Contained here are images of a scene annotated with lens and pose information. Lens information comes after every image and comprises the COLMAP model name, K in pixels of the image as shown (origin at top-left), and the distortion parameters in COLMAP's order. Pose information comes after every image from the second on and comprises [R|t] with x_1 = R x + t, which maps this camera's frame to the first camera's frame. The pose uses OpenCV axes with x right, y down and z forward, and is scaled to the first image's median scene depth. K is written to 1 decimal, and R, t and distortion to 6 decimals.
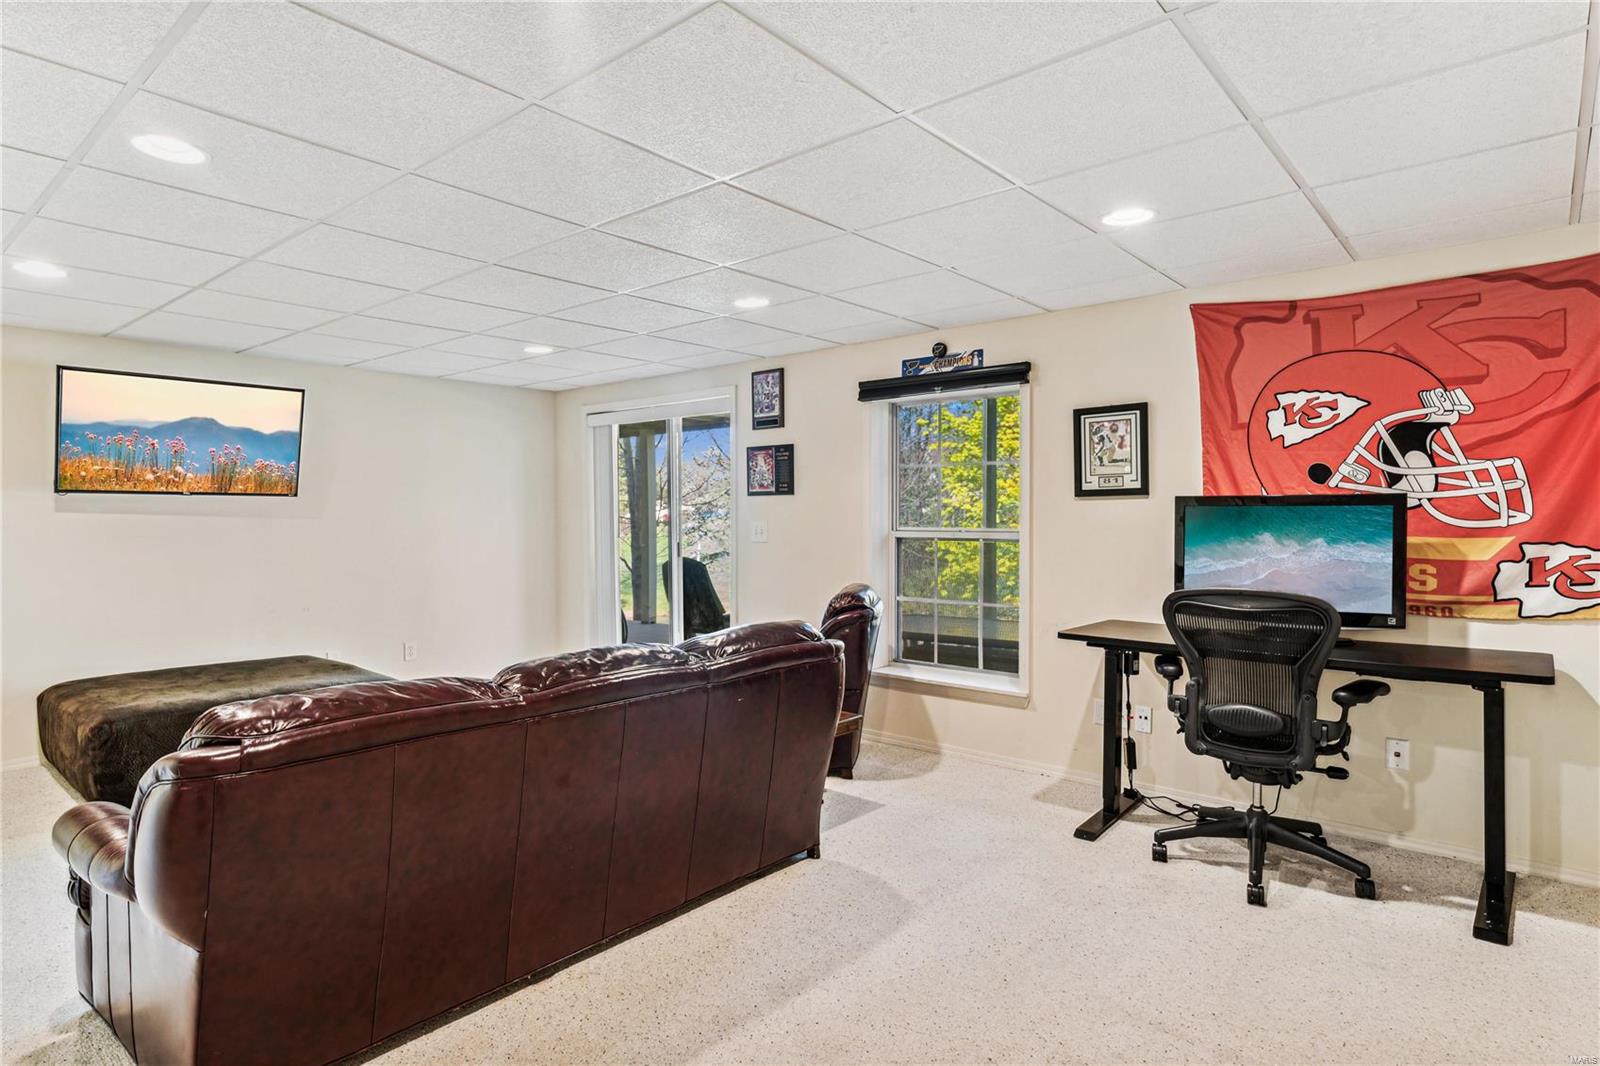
lens RADIAL K [[878.3, 0, 800.5], [0, 878.3, 534.0], [0, 0, 1]] dist [-0.006983, -0.001126]
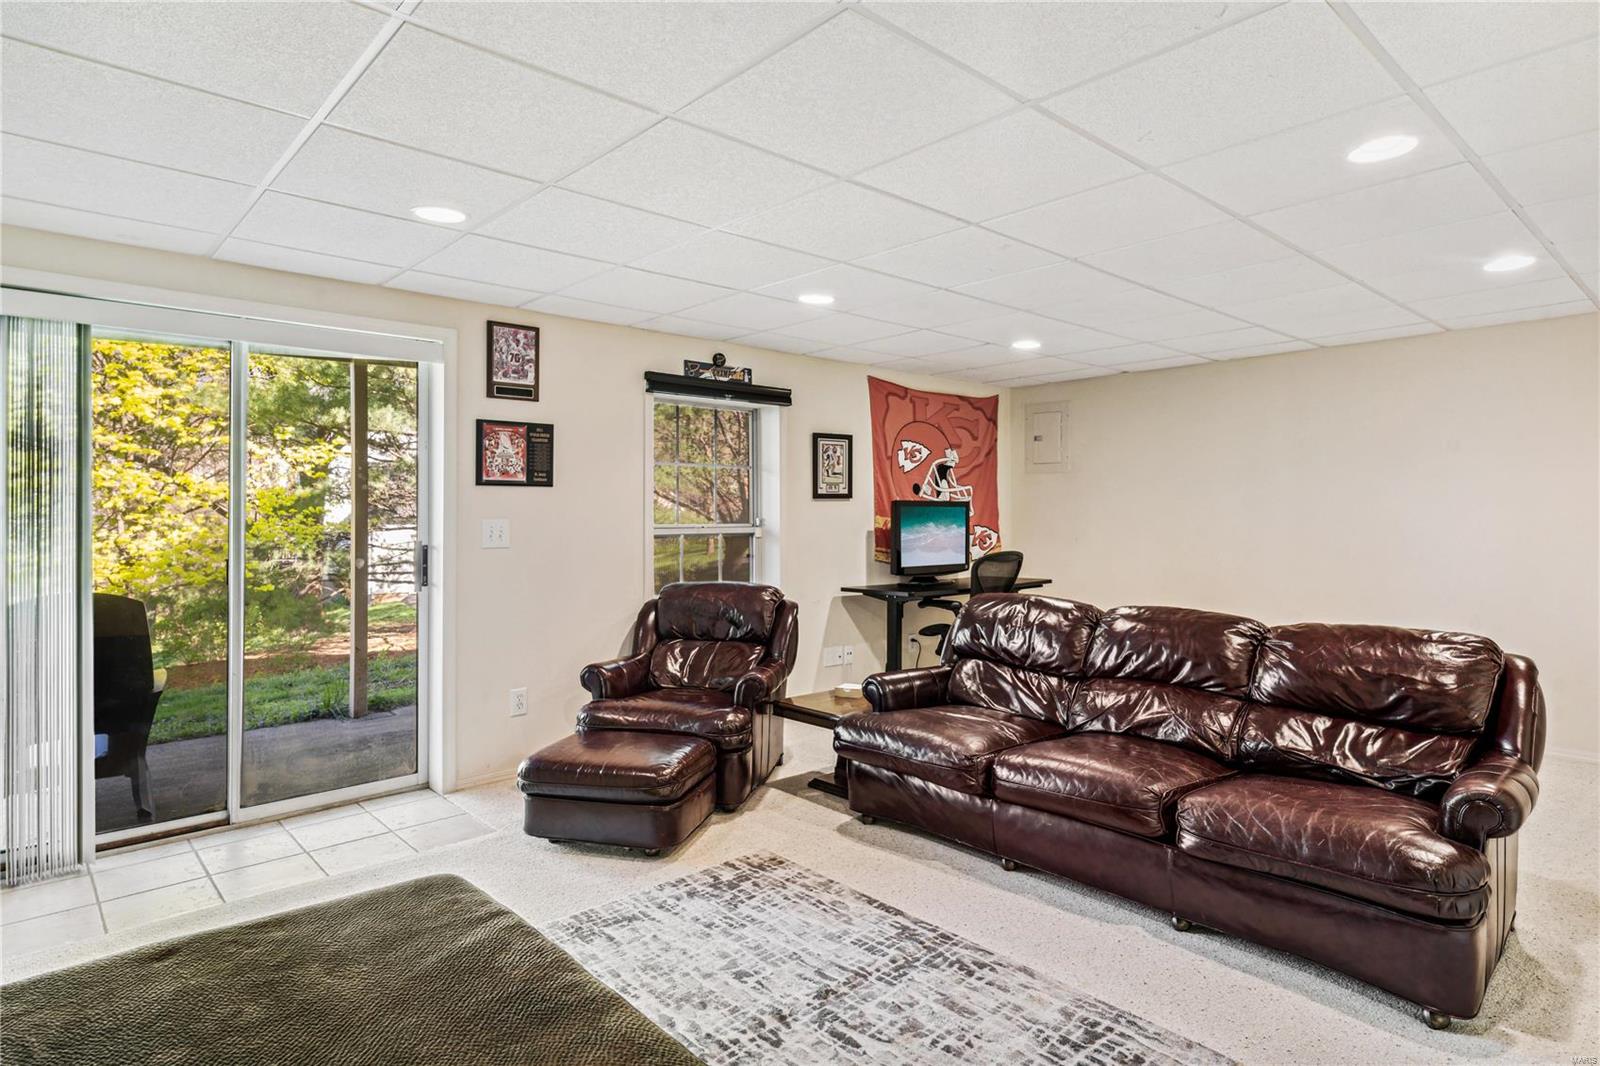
lens RADIAL K [[878.3, 0, 800.2], [0, 878.3, 517.9], [0, 0, 1]] dist [-0.006983, -0.001126]
pose [[0.126250, -0.011526, 0.991932, -0.924768], [0.012647, 0.999870, 0.010009, -0.024503], [-0.991918, 0.011281, 0.126379, 0.782189]]
